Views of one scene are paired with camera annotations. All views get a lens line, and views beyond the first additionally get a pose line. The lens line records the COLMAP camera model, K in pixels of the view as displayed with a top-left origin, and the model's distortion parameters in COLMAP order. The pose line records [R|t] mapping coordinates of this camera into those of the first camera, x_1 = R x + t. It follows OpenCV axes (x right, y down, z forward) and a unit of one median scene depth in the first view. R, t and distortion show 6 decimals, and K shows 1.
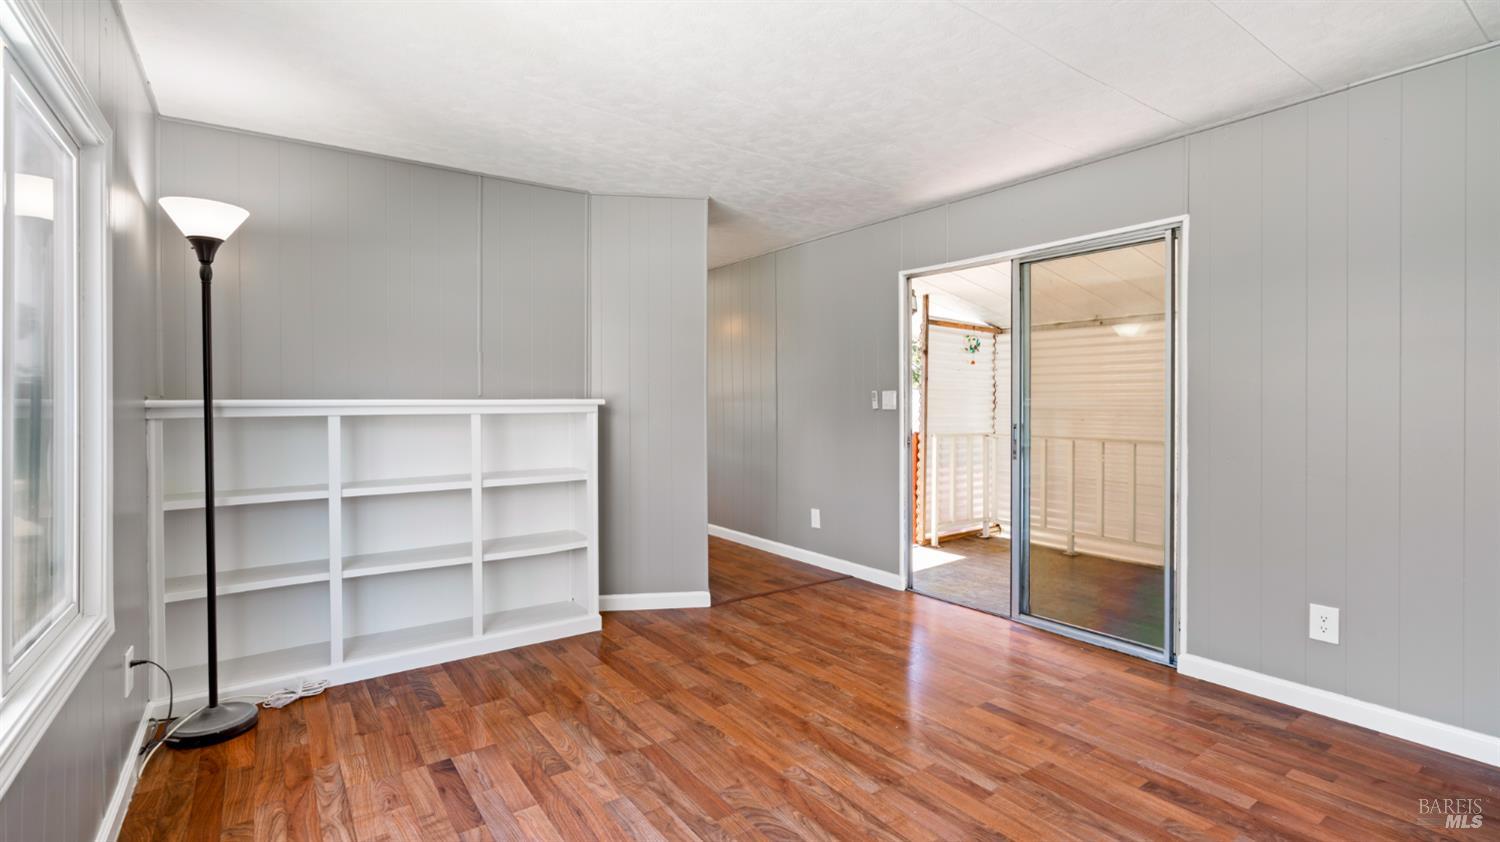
lens RADIAL K [[678.2, 0, 746.9], [0, 678.2, 407.7], [0, 0, 1]] dist [-0.007681, 0.001985]
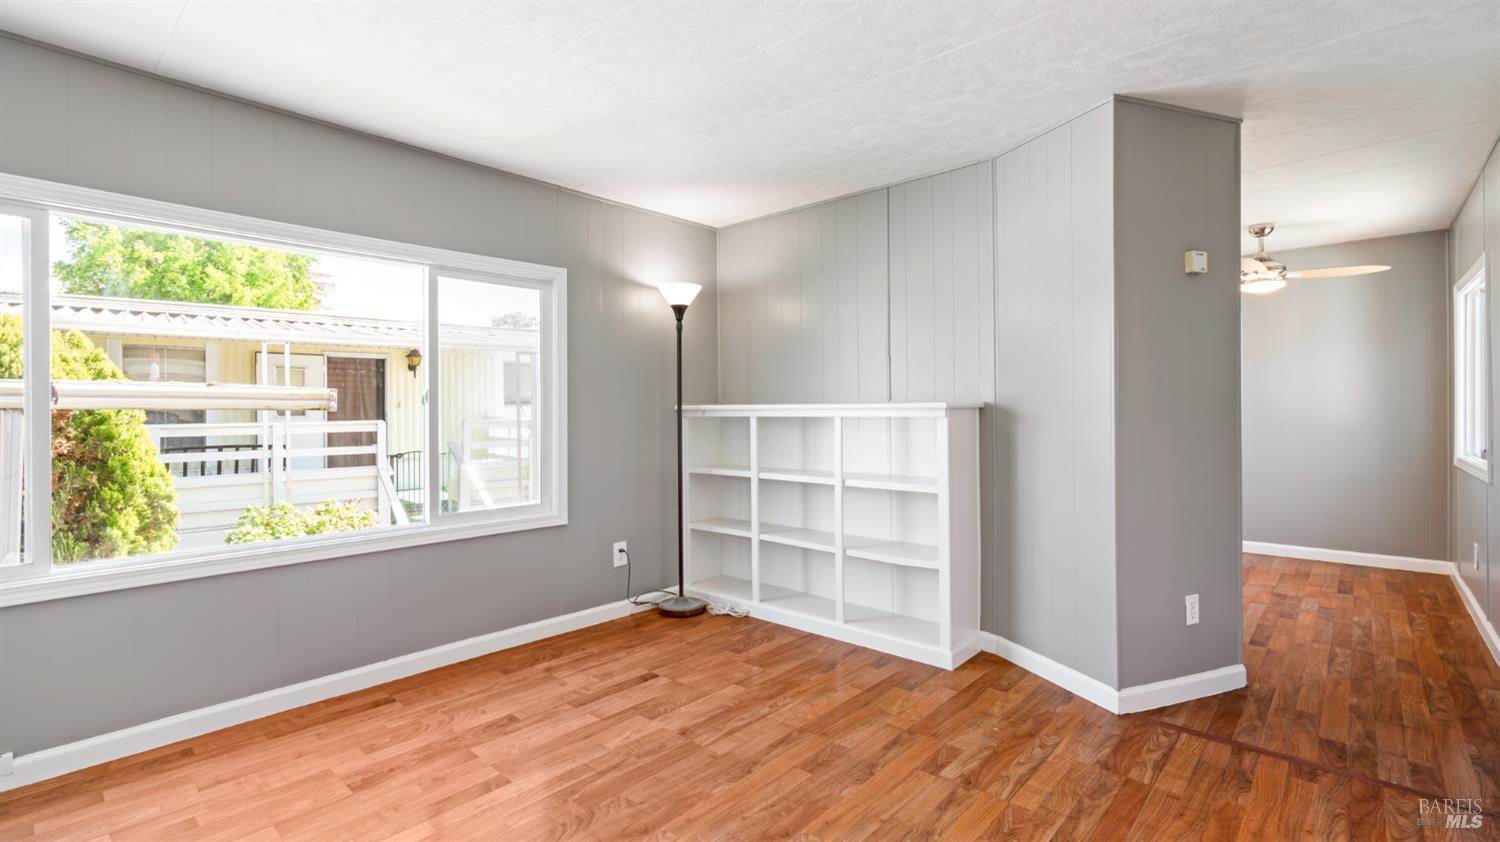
lens RADIAL K [[678.2, 0, 753.4], [0, 678.2, 416.5], [0, 0, 1]] dist [-0.007681, 0.001985]
pose [[0.213076, 0.011862, -0.976964, 0.835202], [-0.004829, 0.999927, 0.011087, -0.004981], [0.977024, 0.002356, 0.213118, 0.837896]]
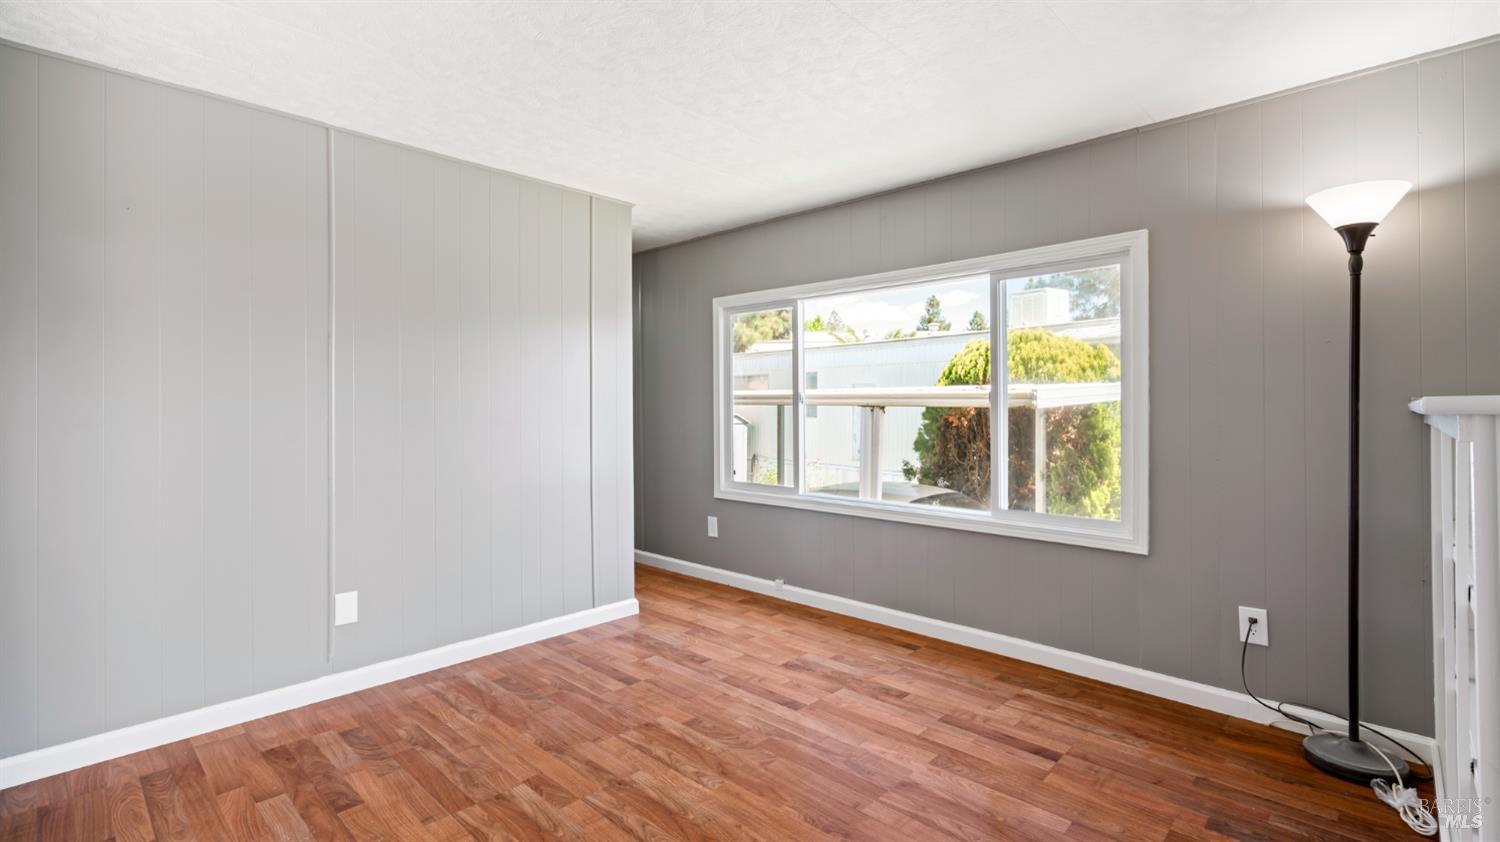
lens RADIAL K [[678.2, 0, 740.3], [0, 678.2, 408.3], [0, 0, 1]] dist [-0.007681, 0.001985]
pose [[-0.985228, 0.004207, -0.171196, 0.179170], [0.002370, 0.999937, 0.010934, -0.016089], [0.171231, 0.010367, -0.985176, 1.781775]]
